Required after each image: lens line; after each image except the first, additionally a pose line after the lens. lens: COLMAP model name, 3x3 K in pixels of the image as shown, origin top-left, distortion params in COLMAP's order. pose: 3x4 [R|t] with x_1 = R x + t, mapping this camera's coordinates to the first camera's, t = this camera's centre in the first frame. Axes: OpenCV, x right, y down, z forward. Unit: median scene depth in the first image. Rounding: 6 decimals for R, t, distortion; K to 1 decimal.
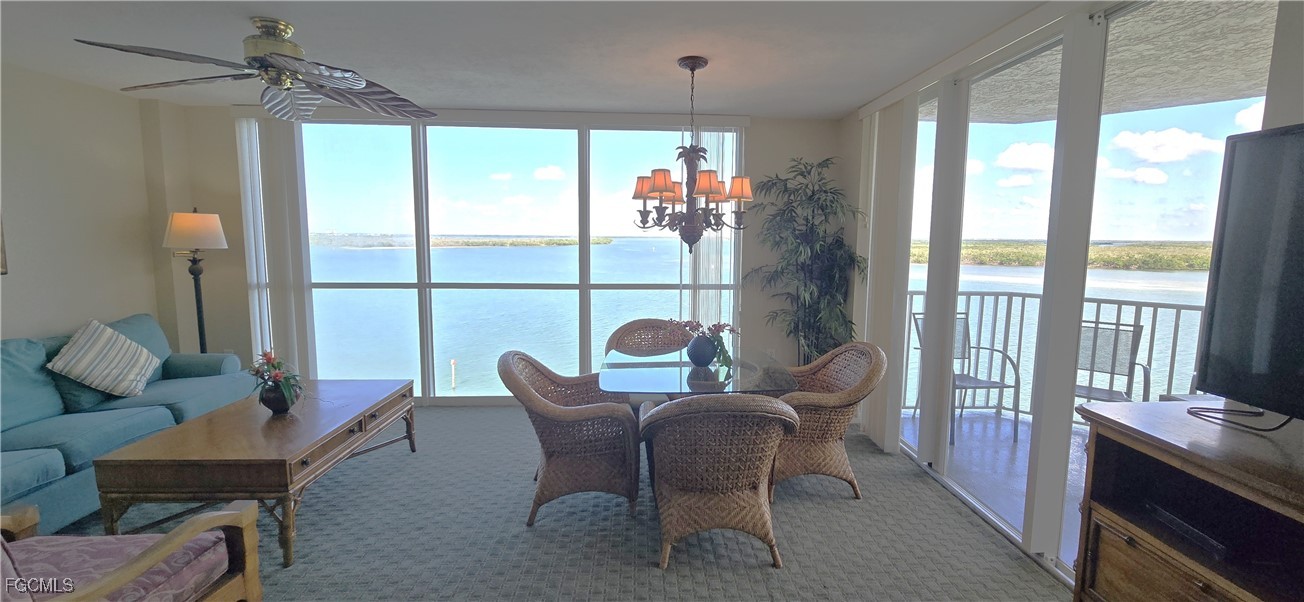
lens RADIAL K [[535.6, 0, 661.8], [0, 535.6, 291.2], [0, 0, 1]] dist [0.000367, -0.000344]
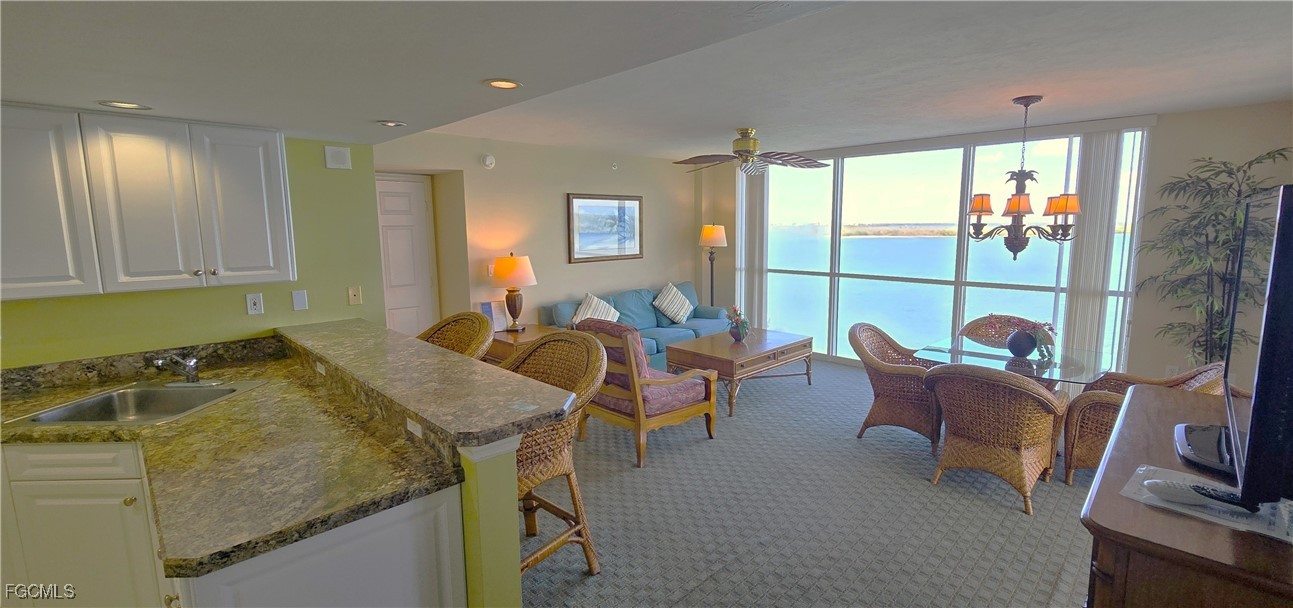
lens RADIAL K [[543.0, 0, 679.6], [0, 543.0, 299.4], [0, 0, 1]] dist [-0.002894, -0.000927]
pose [[0.693882, 0.087834, -0.714712, 0.414510], [-0.063671, 0.996129, 0.060604, -0.009662], [0.717268, 0.003454, 0.696788, -0.383133]]
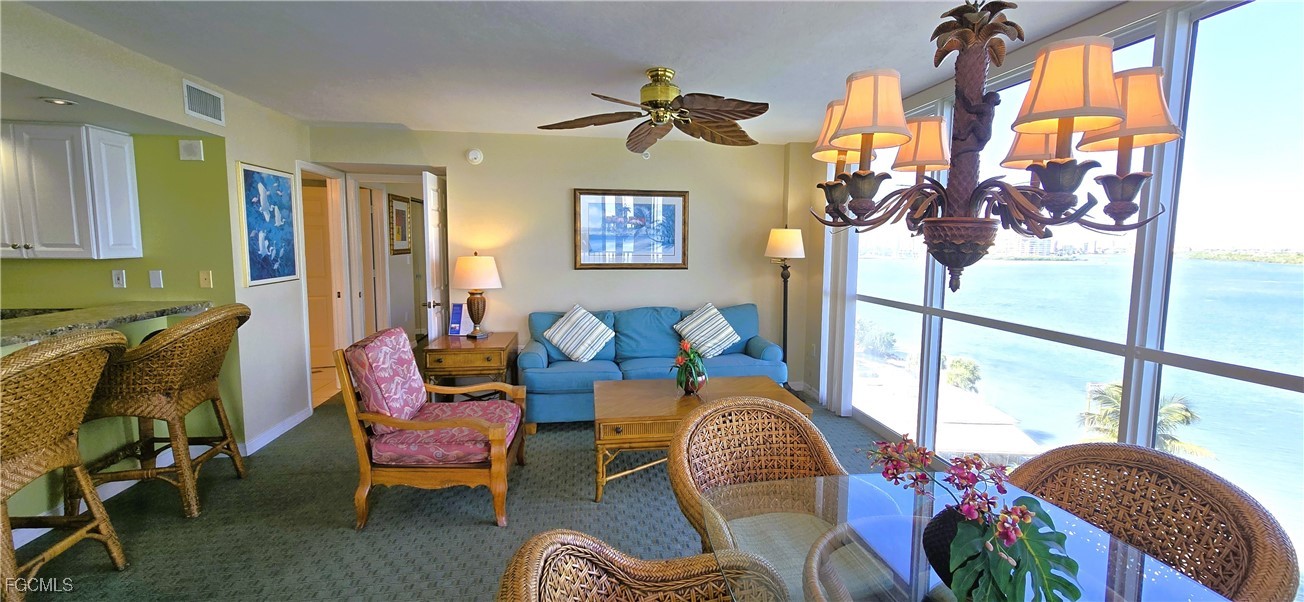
lens RADIAL K [[535.6, 0, 668.6], [0, 535.6, 292.8], [0, 0, 1]] dist [0.000367, -0.000344]
pose [[0.112113, 0.084932, -0.990059, 0.427430], [-0.111326, 0.991142, 0.072418, -0.073760], [0.987440, 0.102101, 0.120575, 0.744017]]
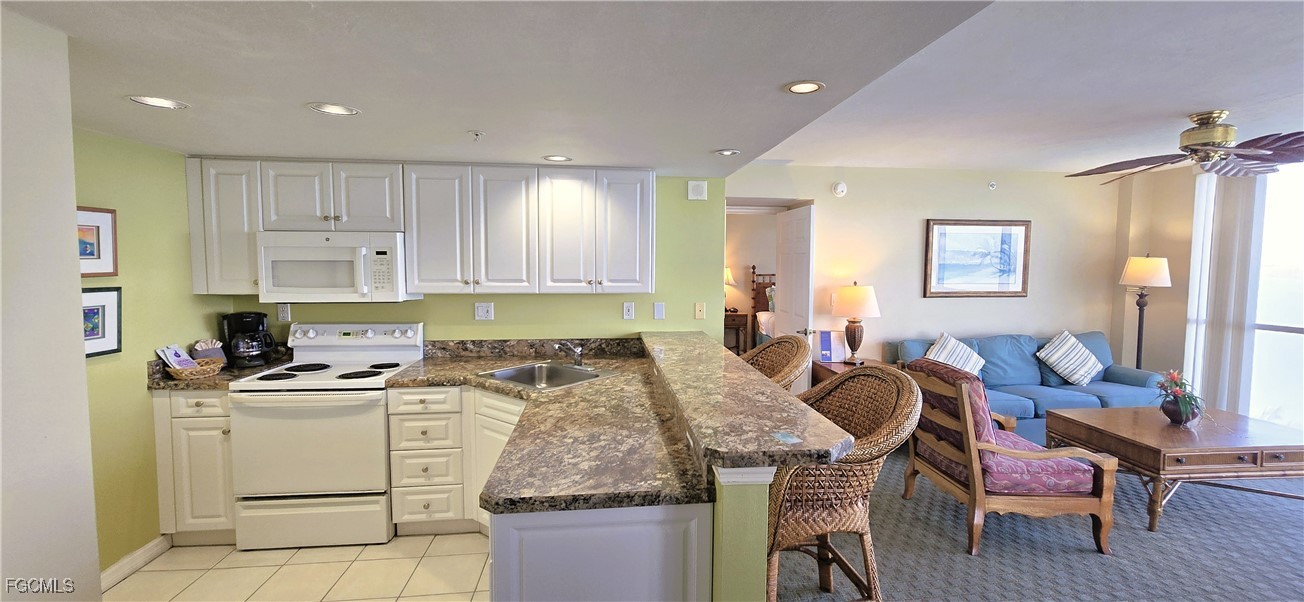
lens RADIAL K [[535.6, 0, 664.4], [0, 535.6, 296.1], [0, 0, 1]] dist [0.000367, -0.000344]
pose [[0.070791, 0.058507, -0.995774, 0.382472], [-0.109290, 0.992723, 0.050558, 0.004349], [0.991486, 0.105249, 0.076670, -0.268201]]
